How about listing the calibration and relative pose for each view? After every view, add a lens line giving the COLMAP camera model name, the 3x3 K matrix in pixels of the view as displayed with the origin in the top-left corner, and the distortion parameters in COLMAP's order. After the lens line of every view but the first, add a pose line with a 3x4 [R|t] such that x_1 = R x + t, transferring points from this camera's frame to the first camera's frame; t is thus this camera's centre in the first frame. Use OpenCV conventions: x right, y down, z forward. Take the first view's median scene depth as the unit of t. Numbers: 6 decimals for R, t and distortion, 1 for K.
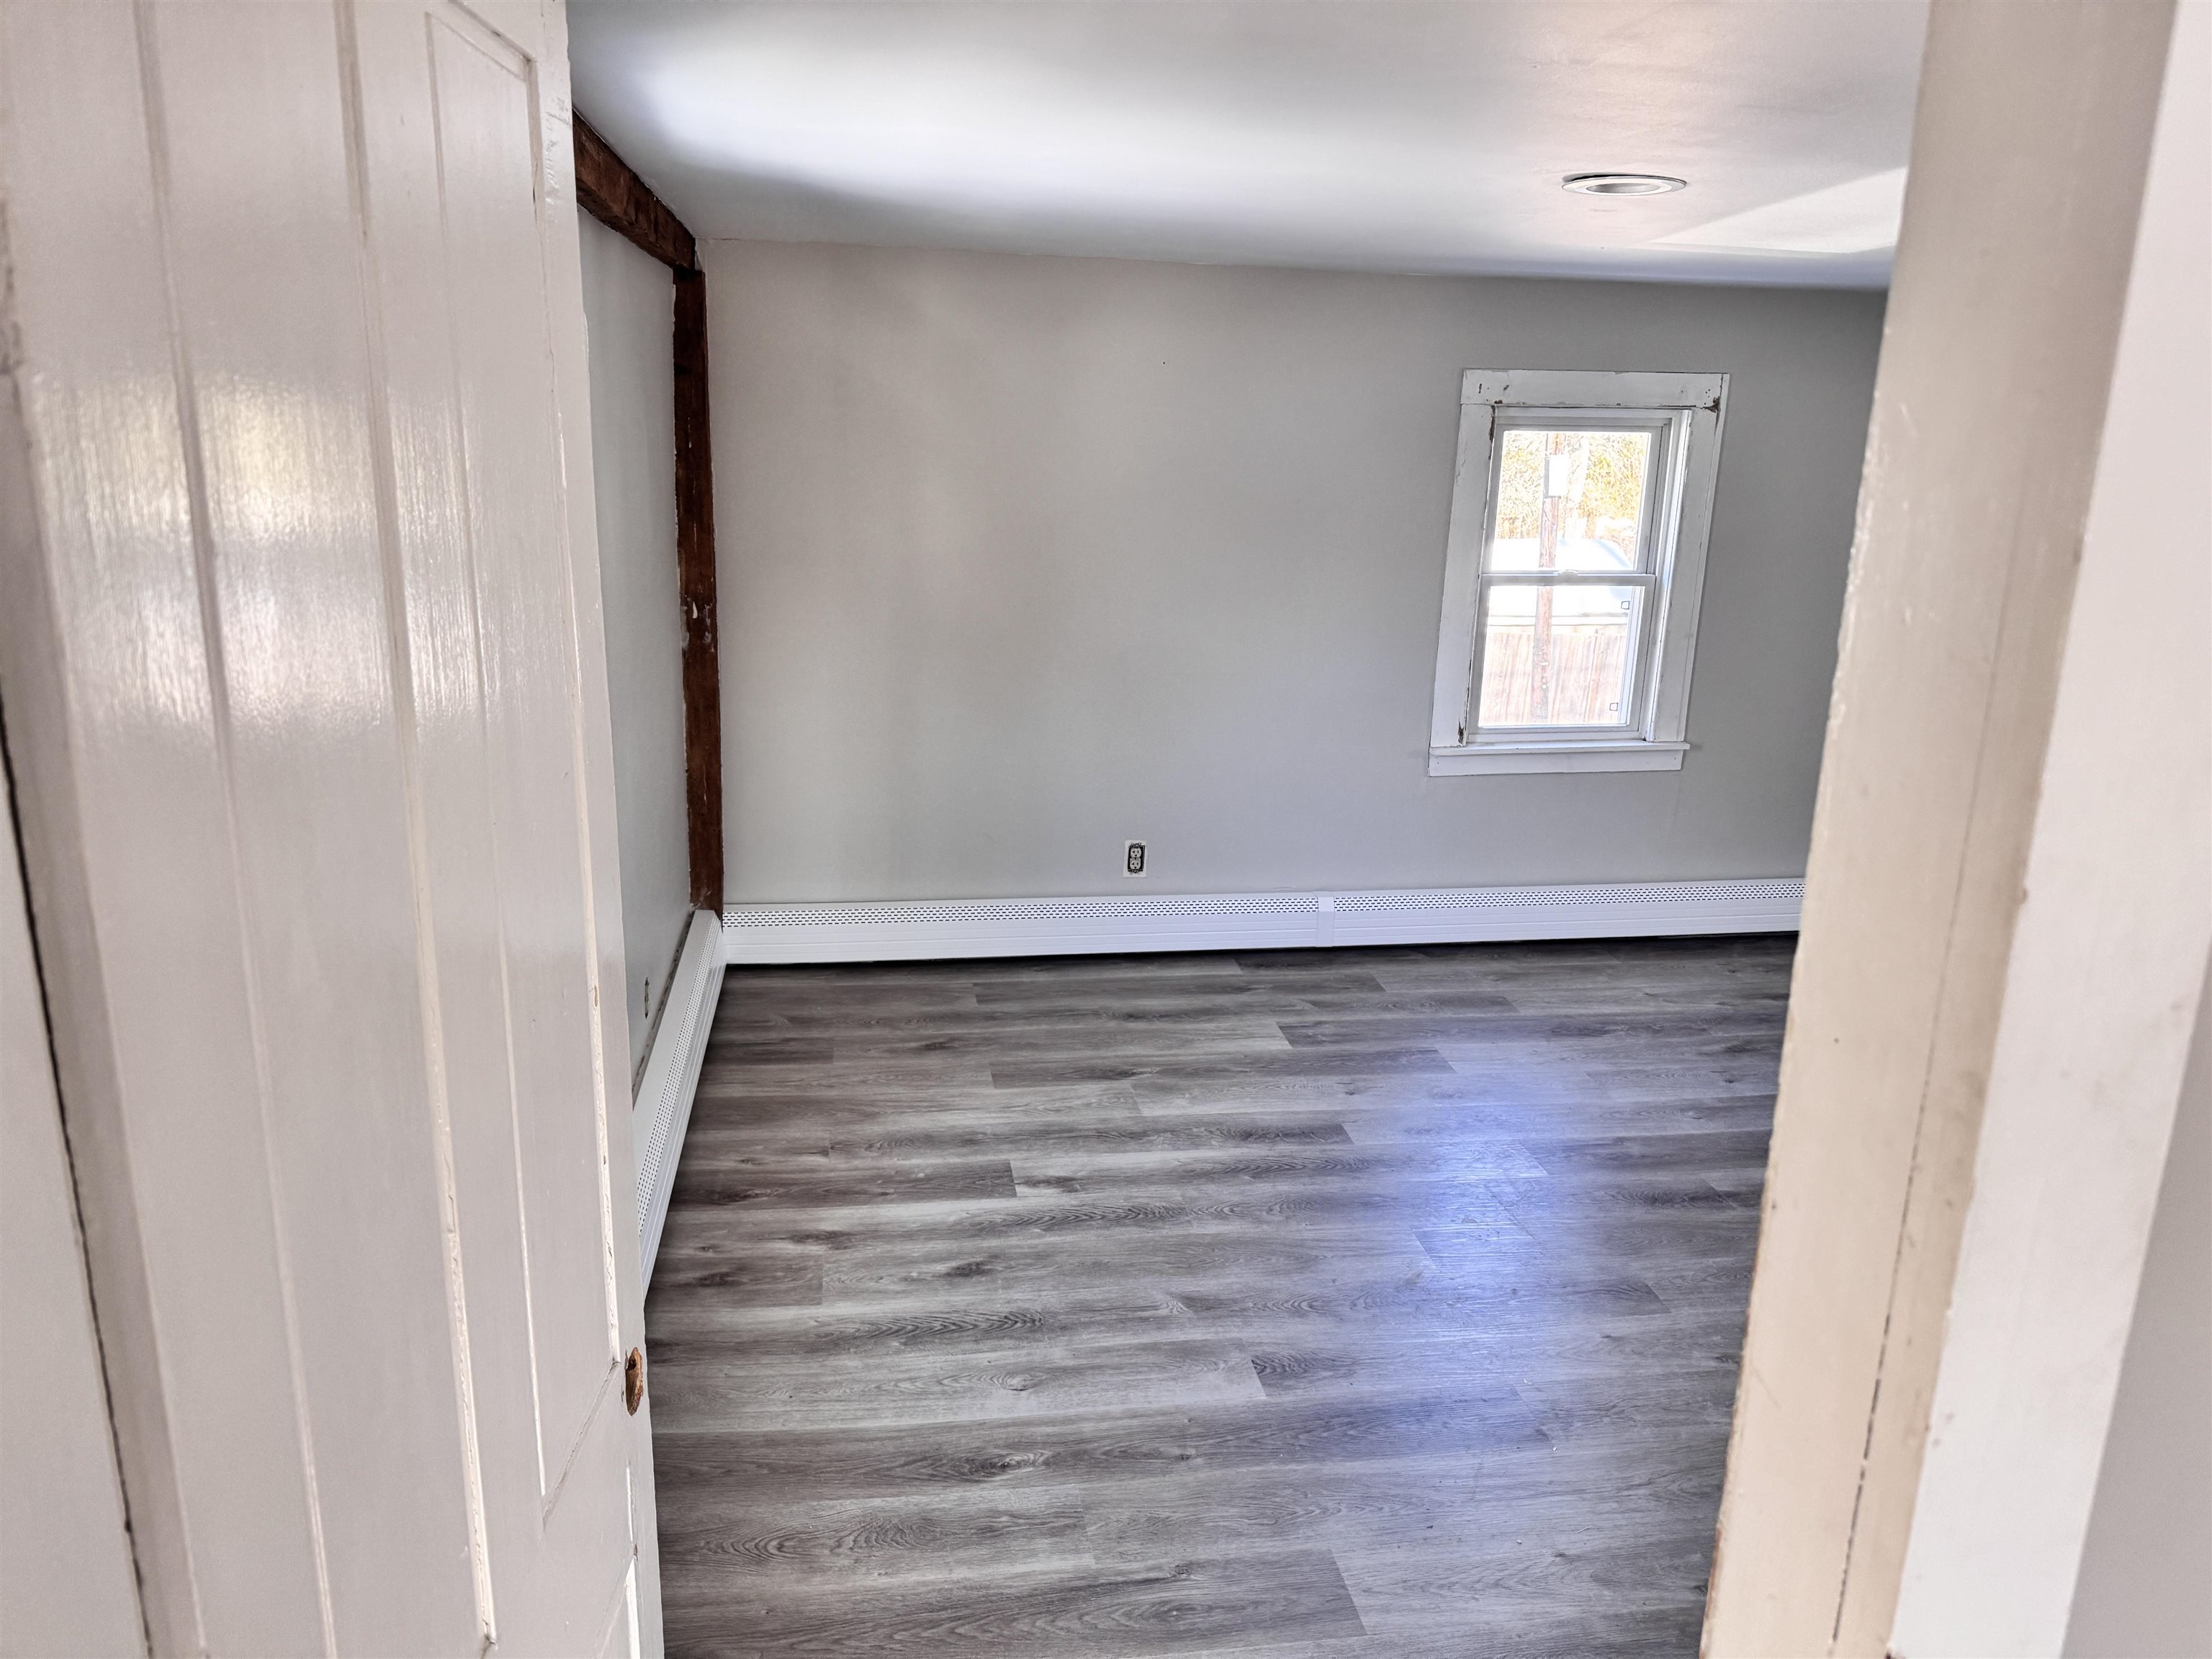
lens RADIAL K [[1556.2, 0, 1083.8], [0, 1556.2, 830.6], [0, 0, 1]] dist [0.050183, -0.043424]
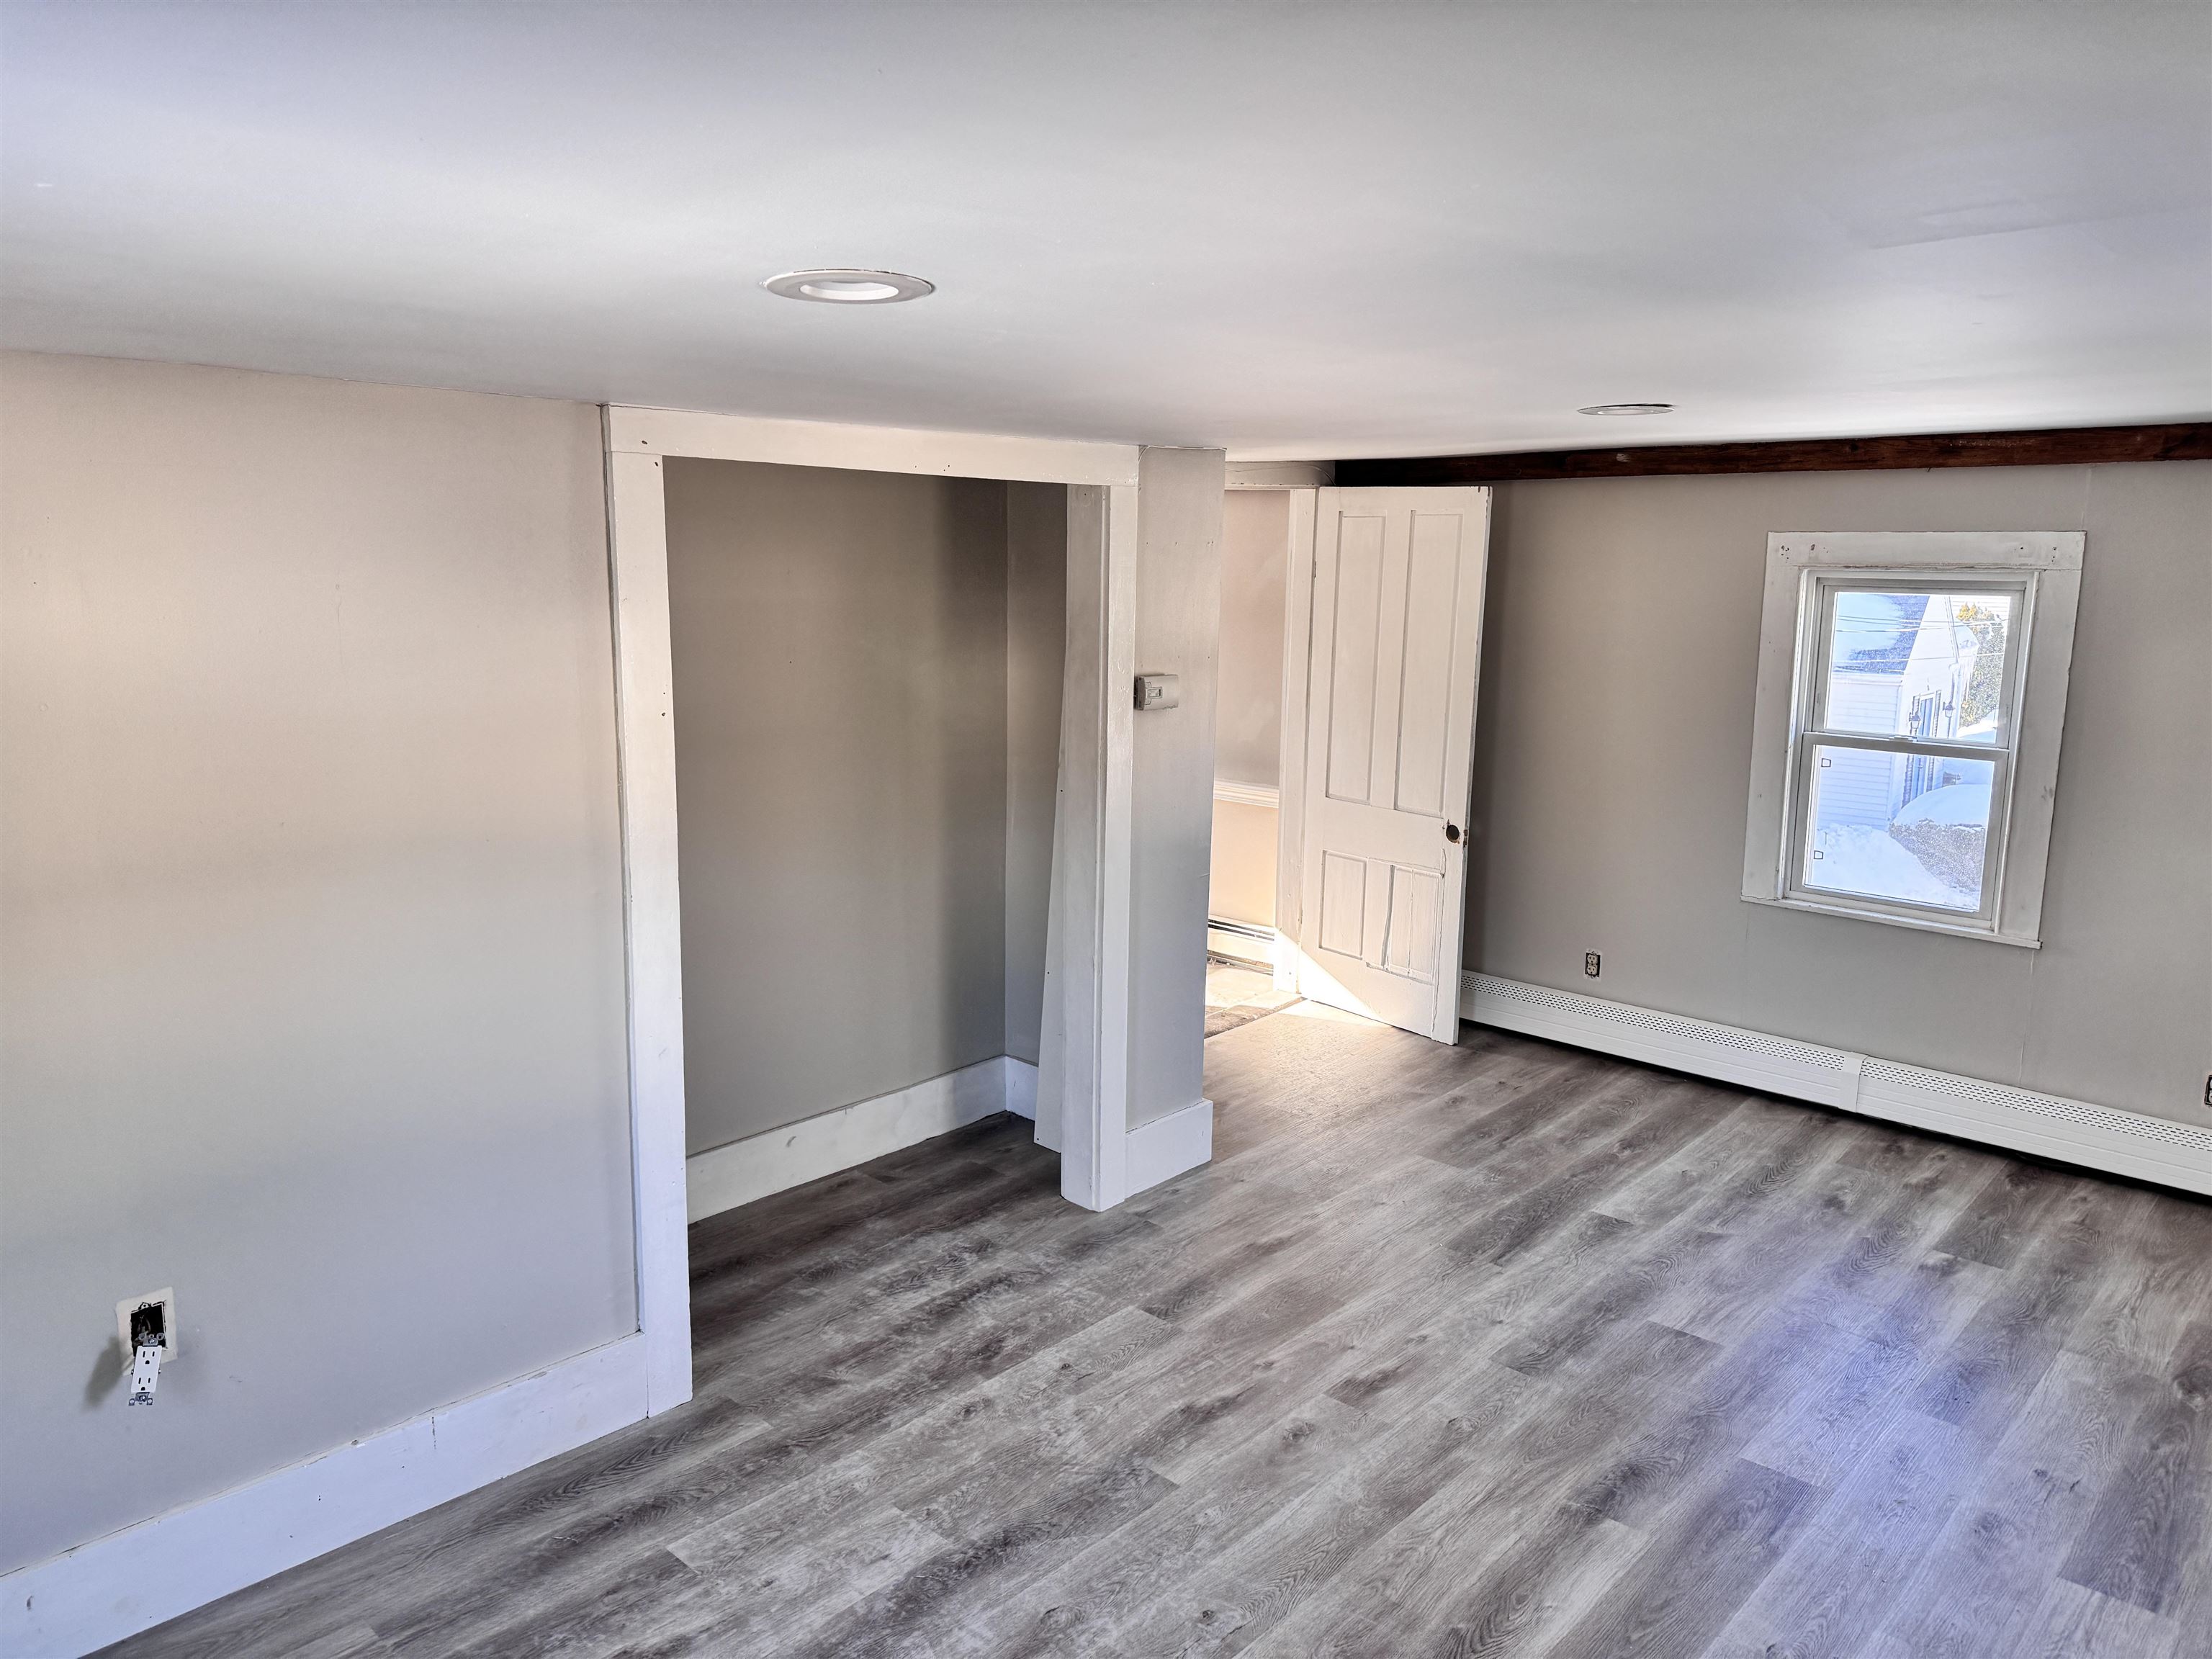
lens RADIAL K [[1556.2, 0, 1105.5], [0, 1556.2, 830.3], [0, 0, 1]] dist [0.050183, -0.043424]
pose [[-0.788197, 0.076151, -0.610693, 0.858978], [-0.193421, 0.911379, 0.363286, -0.268428], [0.584237, 0.404461, -0.703618, 1.020461]]
